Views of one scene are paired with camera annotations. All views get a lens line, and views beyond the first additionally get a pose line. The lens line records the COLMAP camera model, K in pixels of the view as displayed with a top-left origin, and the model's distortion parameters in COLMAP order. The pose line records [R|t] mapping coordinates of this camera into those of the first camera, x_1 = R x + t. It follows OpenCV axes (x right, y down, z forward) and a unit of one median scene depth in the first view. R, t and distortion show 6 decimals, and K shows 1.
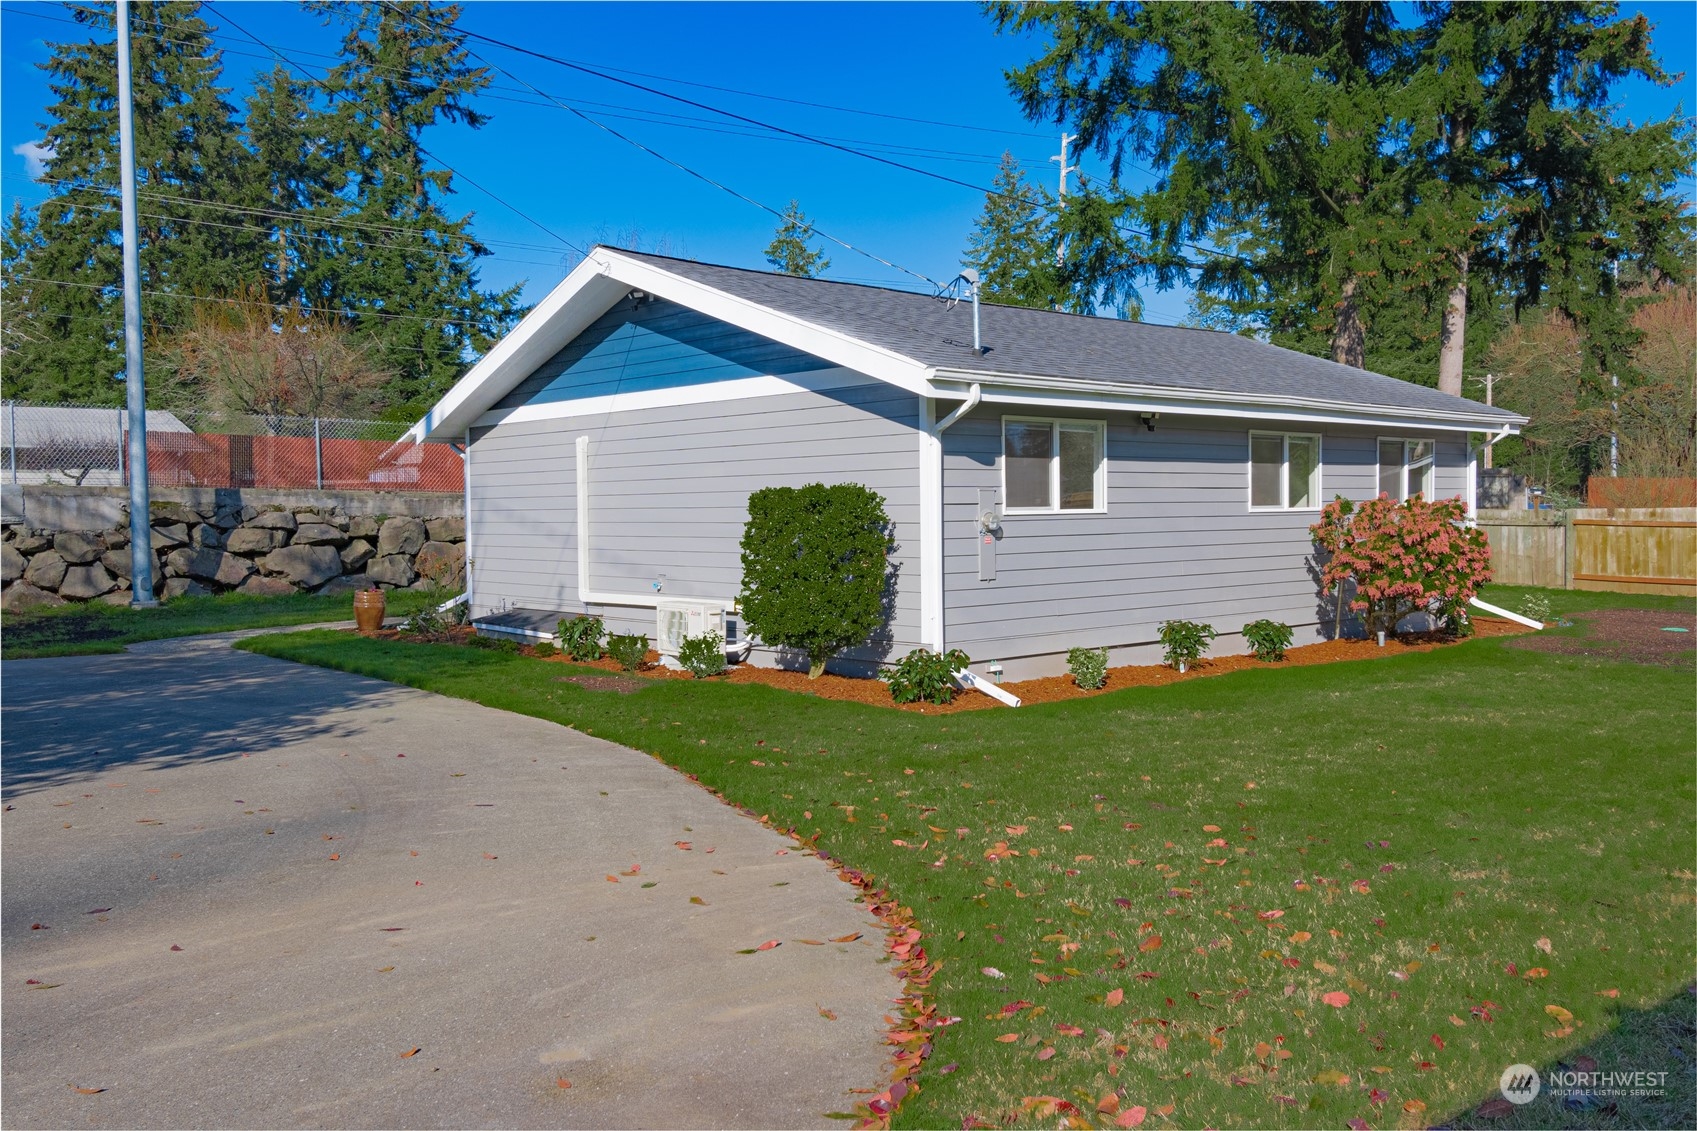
lens RADIAL K [[1411.8, 0, 848.5], [0, 1411.8, 565.5], [0, 0, 1]] dist [-0.009421, -0.011337]
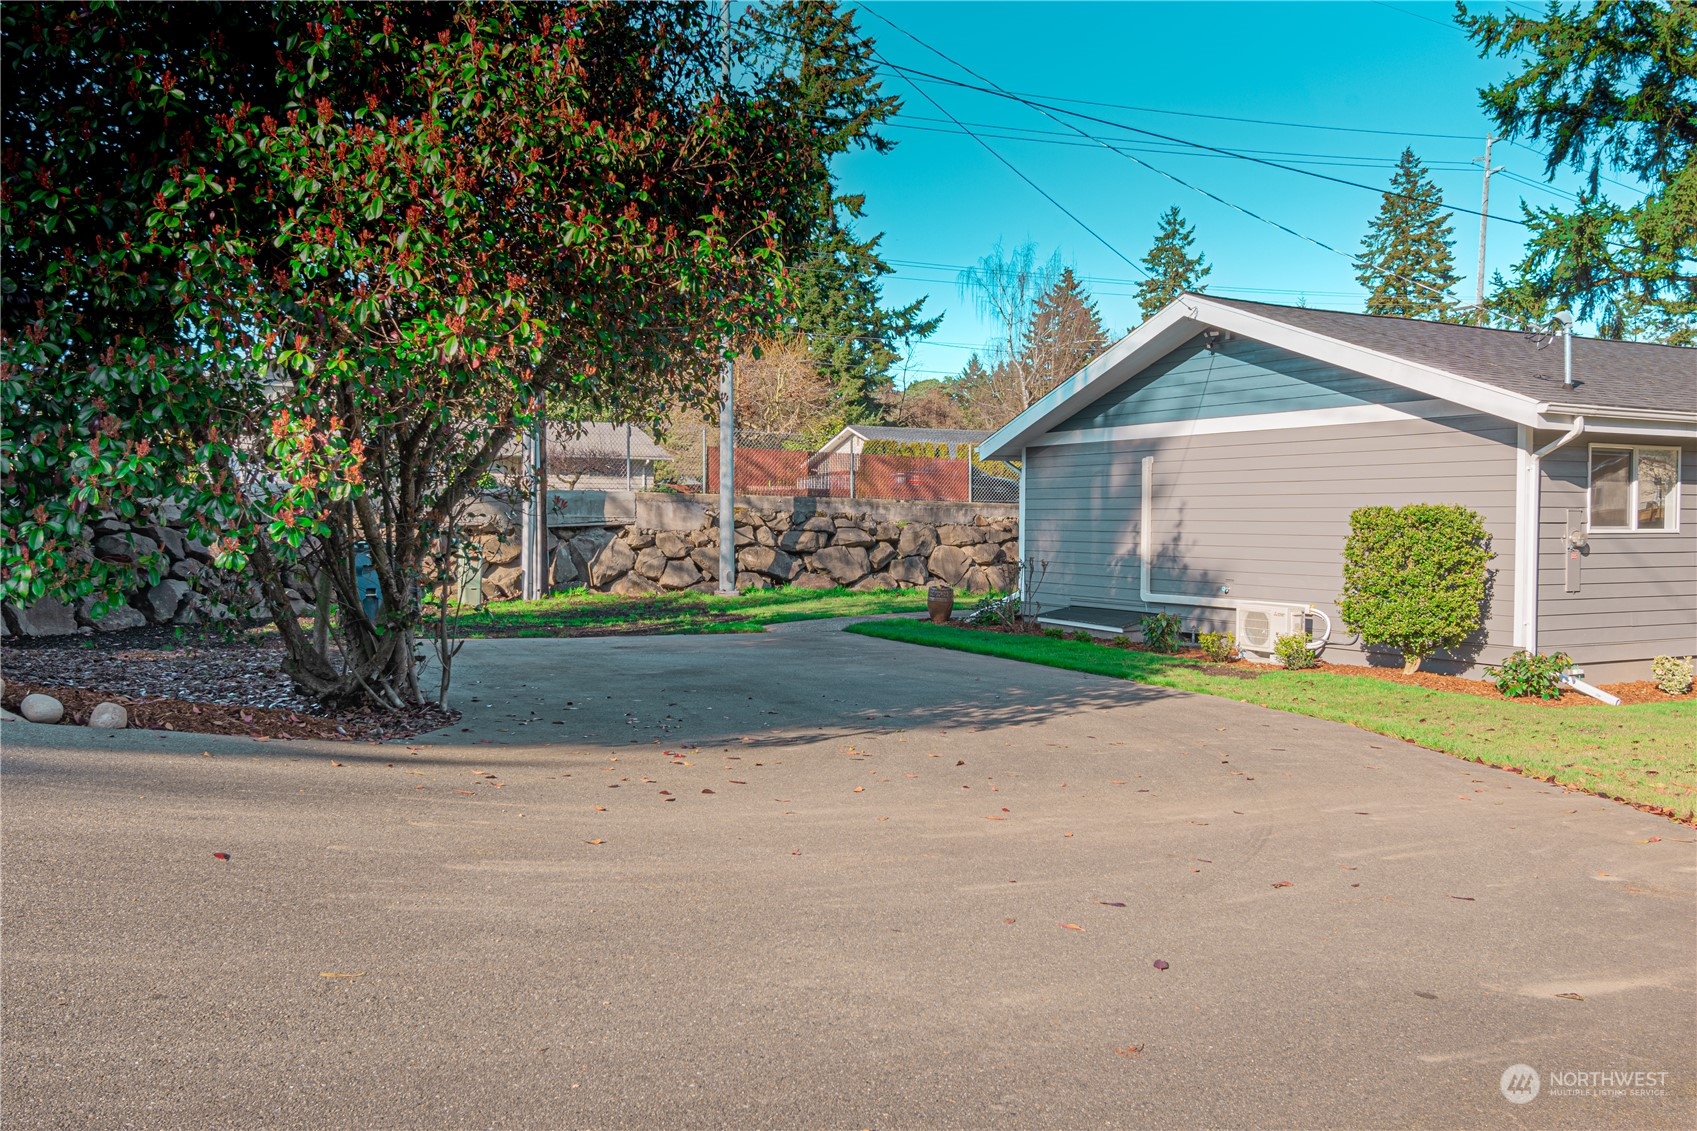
lens RADIAL K [[1411.8, 0, 848.5], [0, 1411.8, 565.5], [0, 0, 1]] dist [-0.009421, -0.011337]
pose [[0.969679, 0.023022, -0.243295, -0.098981], [-0.024150, 0.999707, -0.001651, 0.002819], [0.243186, 0.007476, 0.969951, -0.112318]]
